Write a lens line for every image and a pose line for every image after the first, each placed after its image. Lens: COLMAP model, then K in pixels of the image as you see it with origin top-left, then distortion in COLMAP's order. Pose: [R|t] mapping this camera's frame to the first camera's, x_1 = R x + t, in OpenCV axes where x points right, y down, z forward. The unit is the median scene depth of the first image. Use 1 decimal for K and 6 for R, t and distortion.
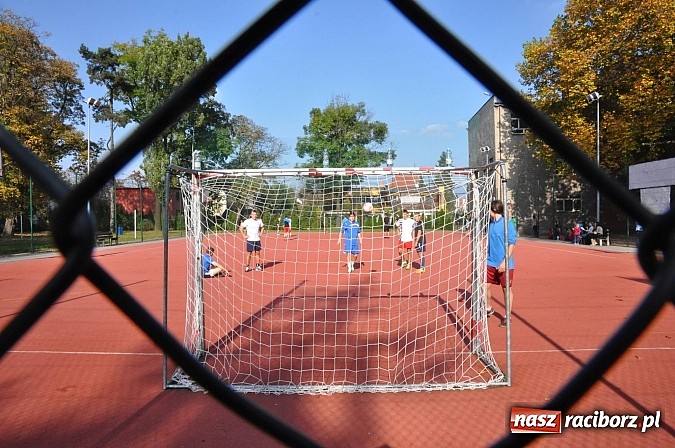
lens RADIAL K [[473.4, 0, 337.5], [0, 473.4, 224.0], [0, 0, 1]] dist [-0.123785, 0.100804]
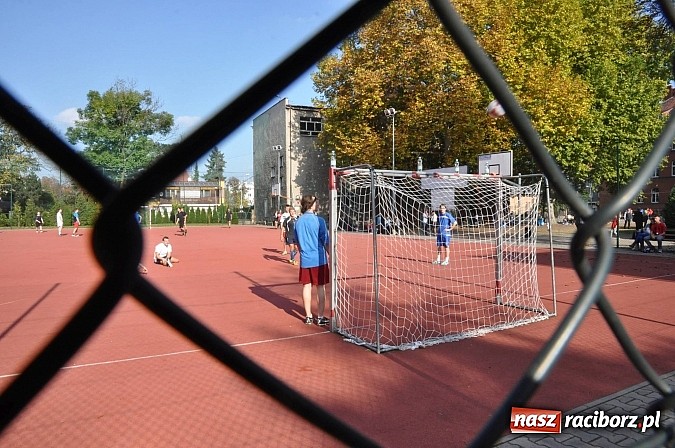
lens RADIAL K [[473.4, 0, 337.5], [0, 473.4, 224.0], [0, 0, 1]] dist [-0.123785, 0.100804]
pose [[0.857775, -0.013090, 0.513859, -0.122933], [0.006801, 0.999877, 0.014118, 0.000569], [-0.513981, -0.008615, 0.857758, 0.002165]]
